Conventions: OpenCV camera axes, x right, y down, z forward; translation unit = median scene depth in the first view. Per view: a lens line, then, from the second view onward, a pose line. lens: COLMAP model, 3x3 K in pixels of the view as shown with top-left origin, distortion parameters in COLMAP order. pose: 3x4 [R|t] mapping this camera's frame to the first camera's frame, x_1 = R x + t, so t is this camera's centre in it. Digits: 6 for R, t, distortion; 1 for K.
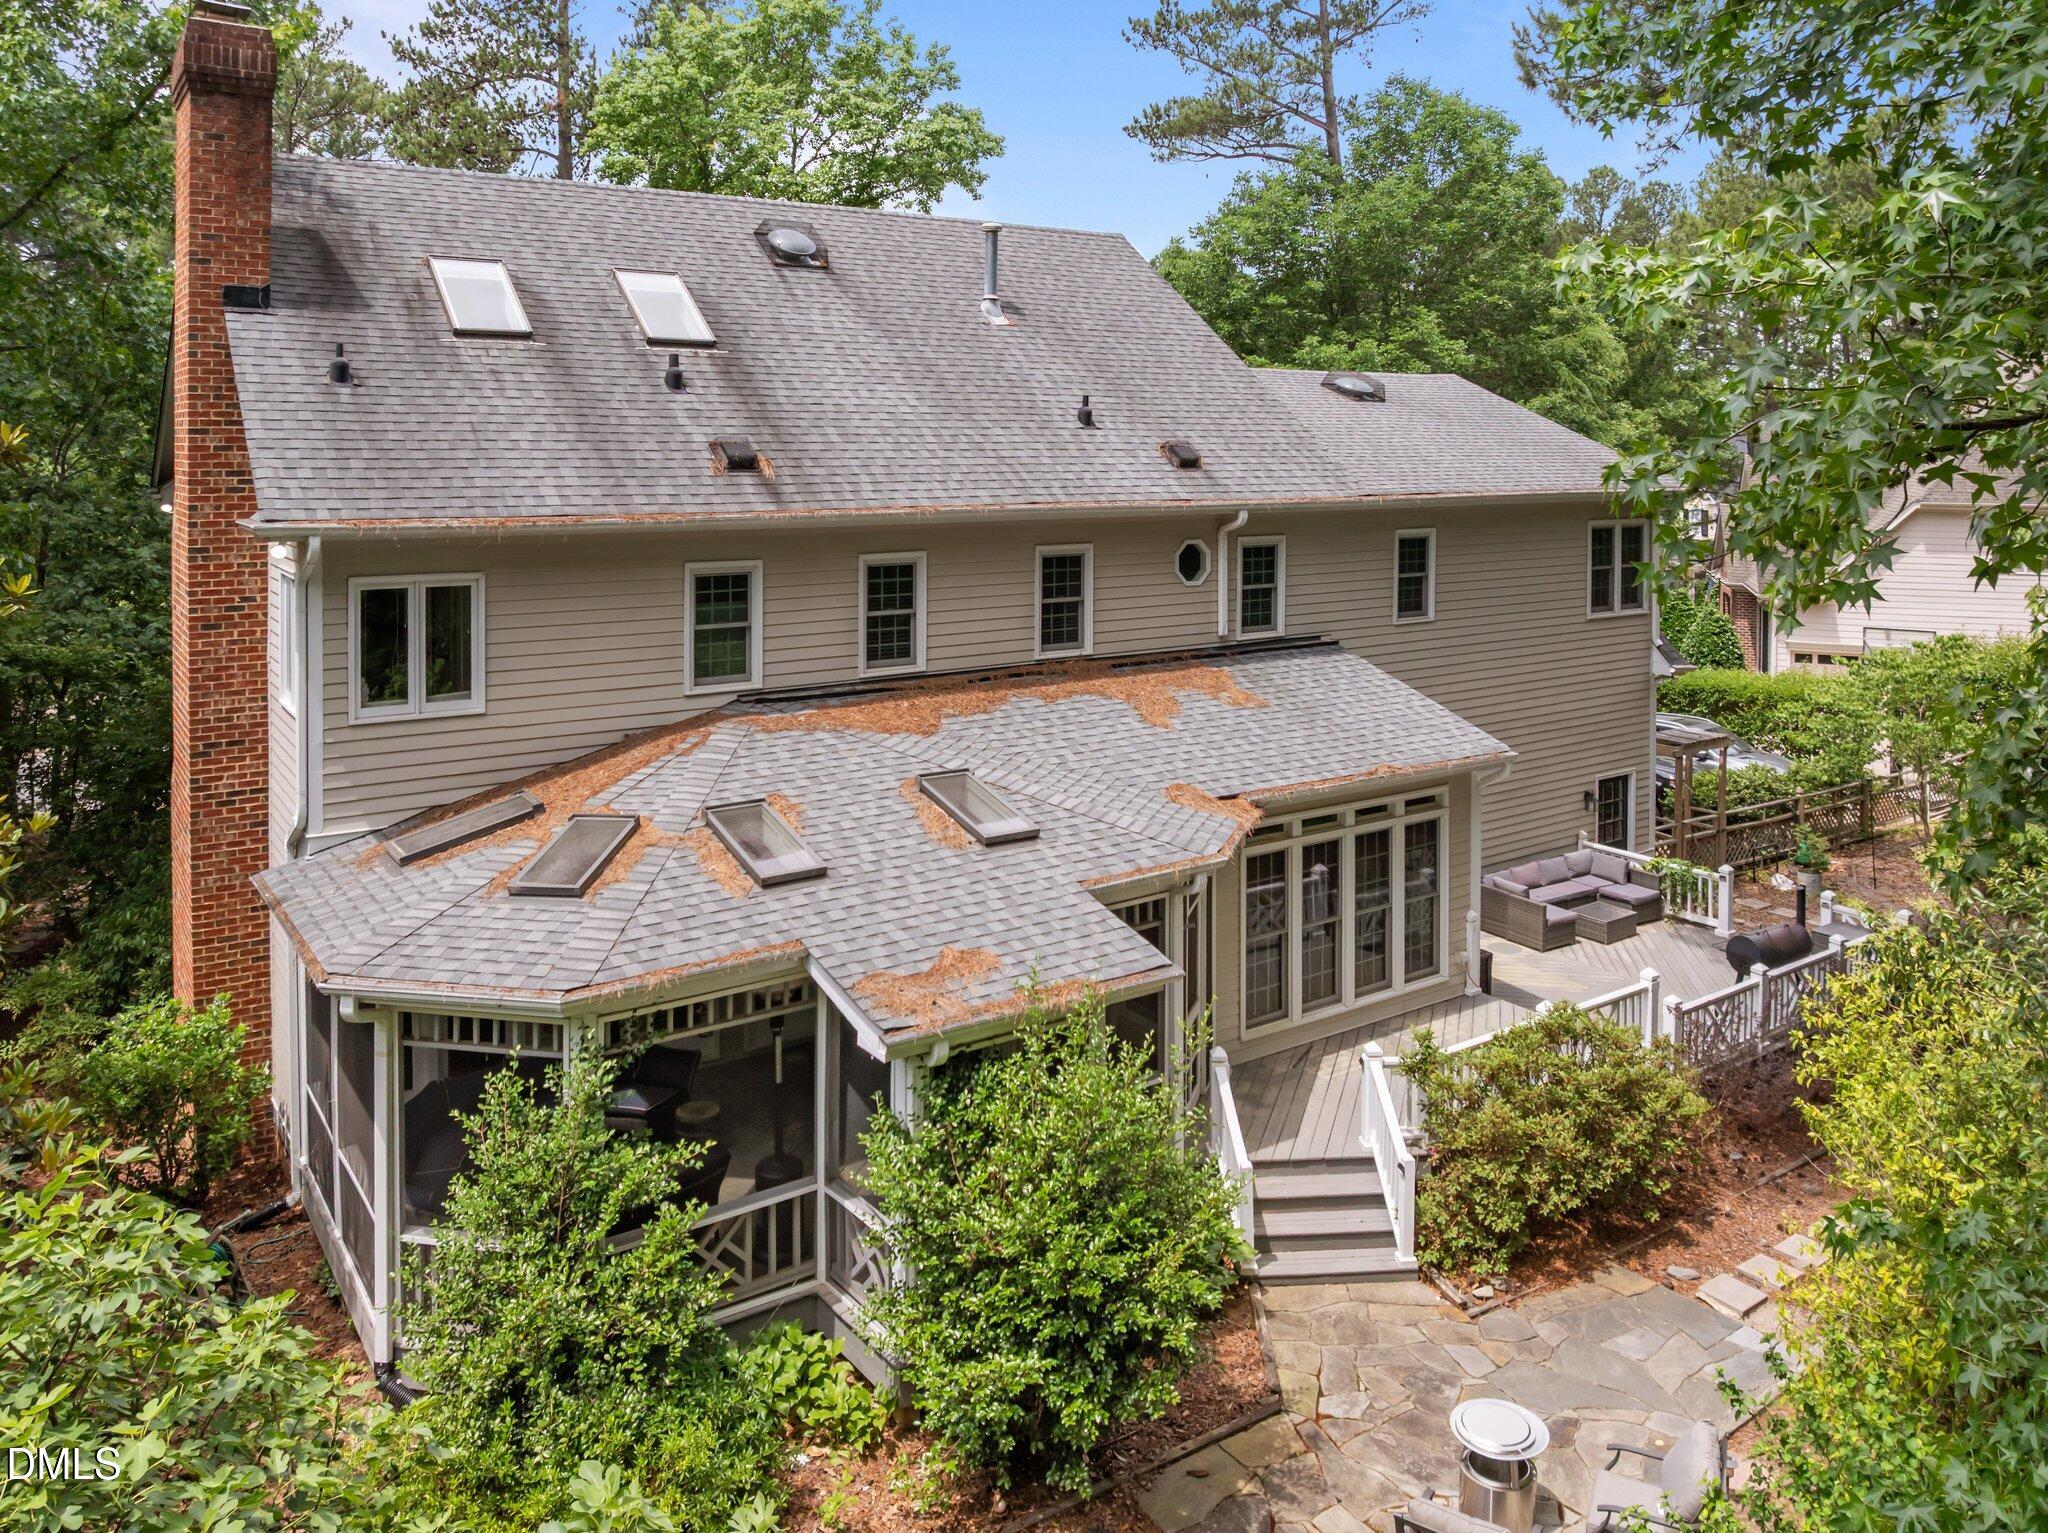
lens RADIAL K [[1281.9, 0, 1024.0], [0, 1281.9, 766.5], [0, 0, 1]] dist [-0.024047, 0.000263]
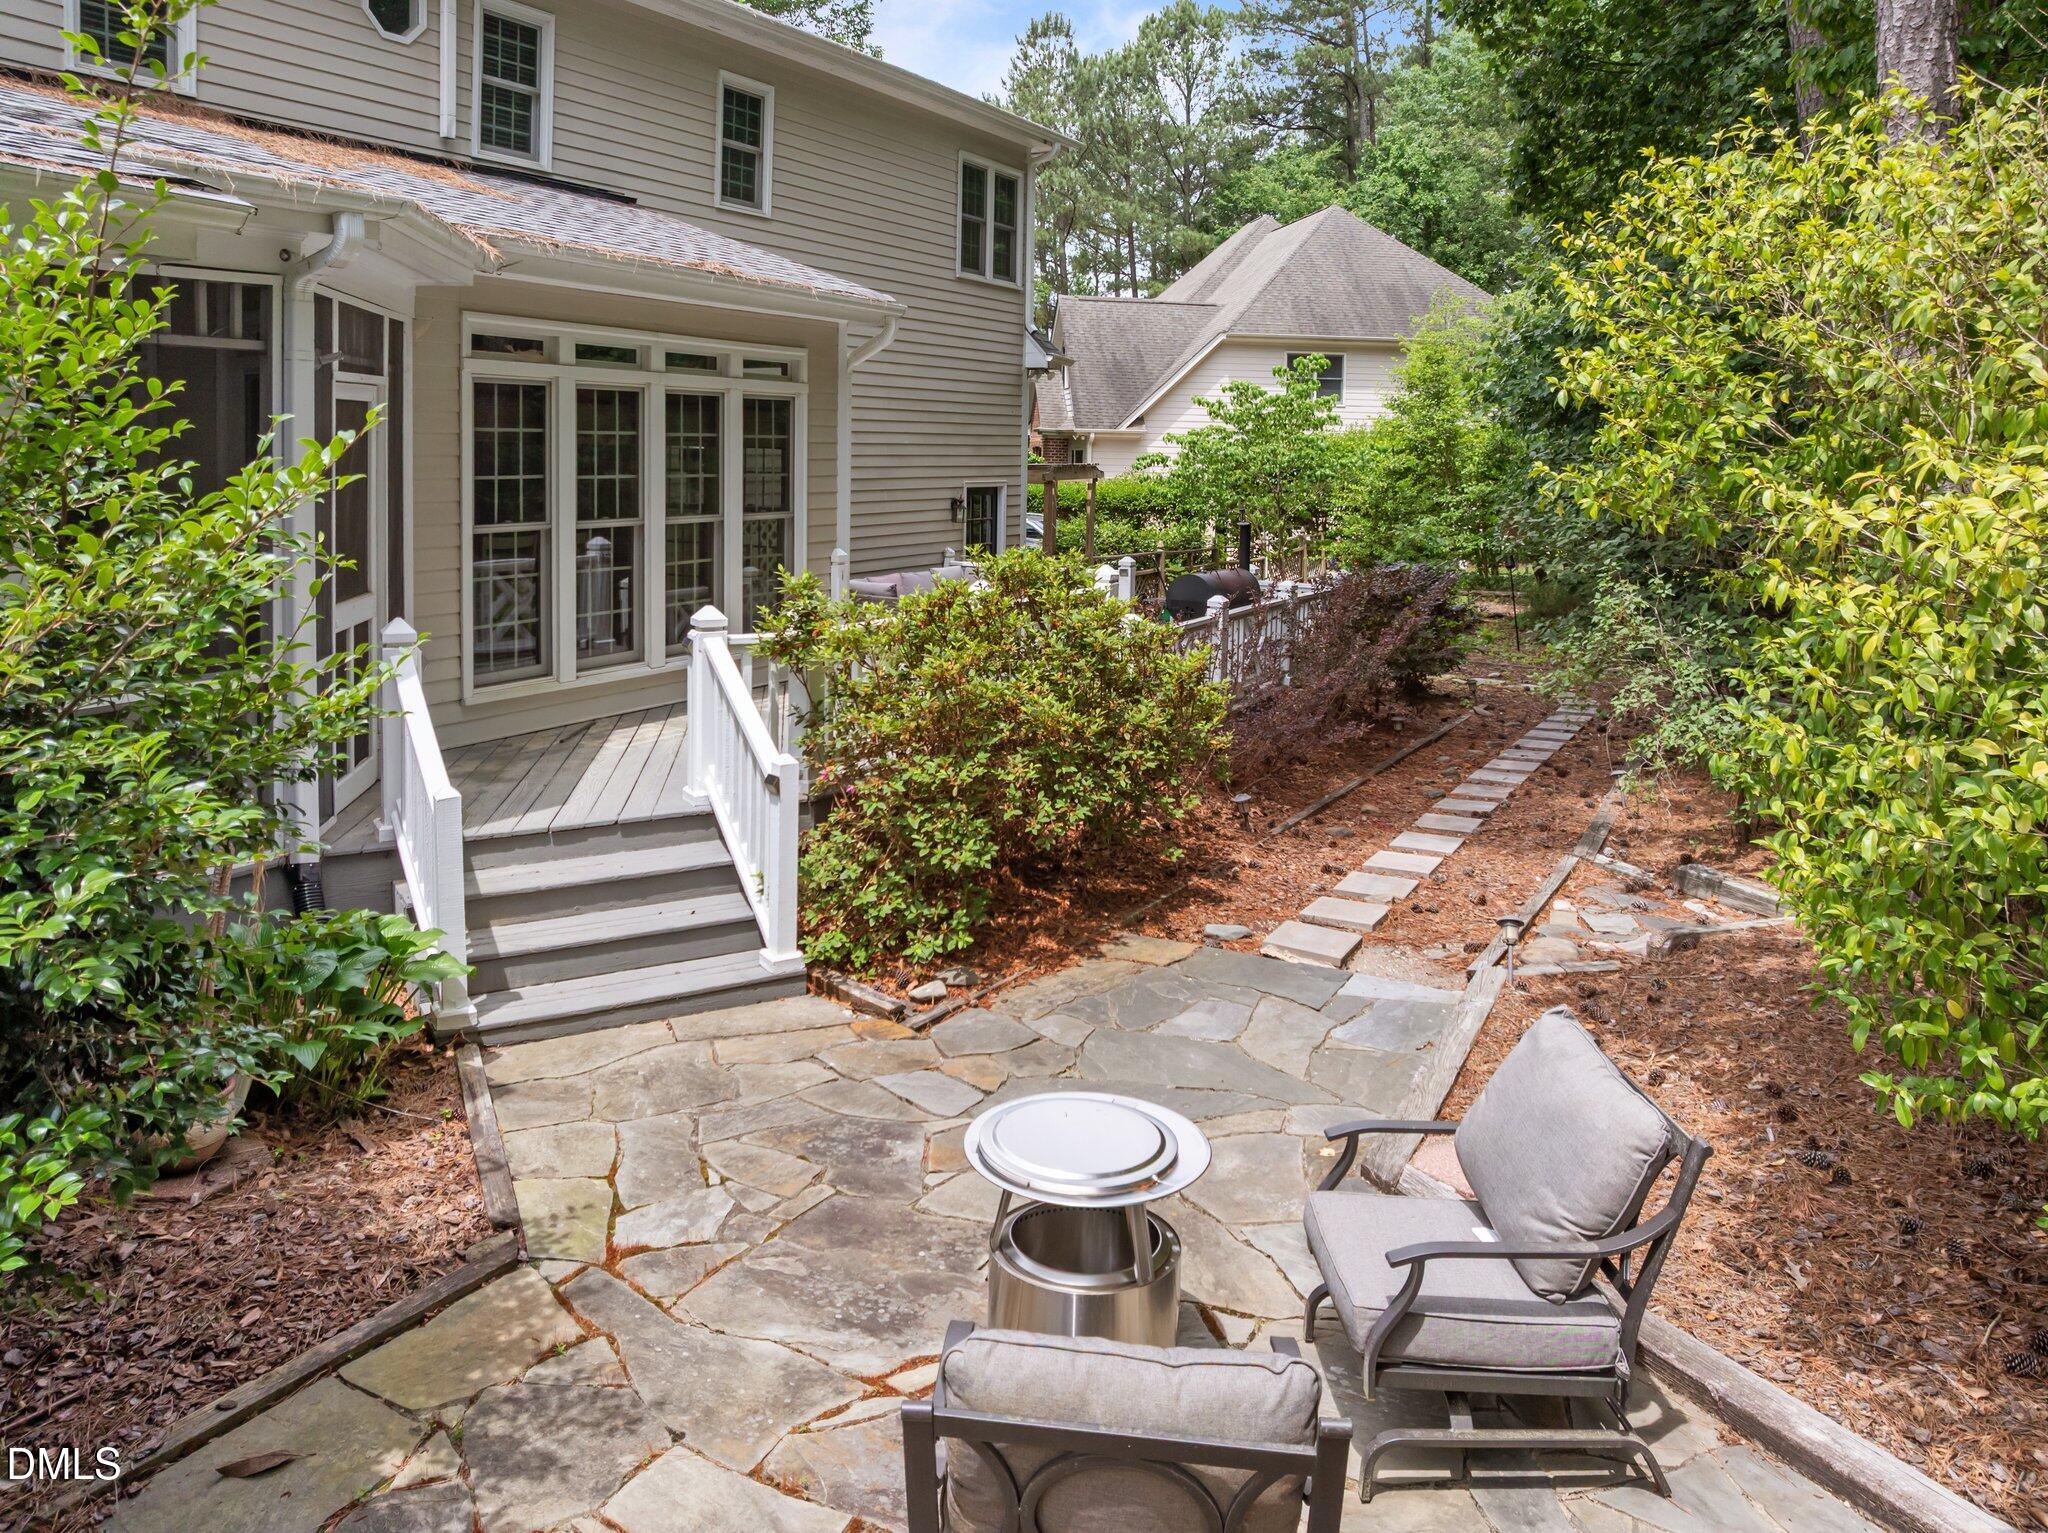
lens RADIAL K [[1315.6, 0, 1024.0], [0, 1315.6, 766.5], [0, 0, 1]] dist [0.002463, -0.025522]
pose [[0.858751, -0.003615, 0.512381, 0.112985], [-0.008951, 0.999717, 0.022055, 0.301617], [-0.512315, -0.023526, 0.858475, 0.503369]]
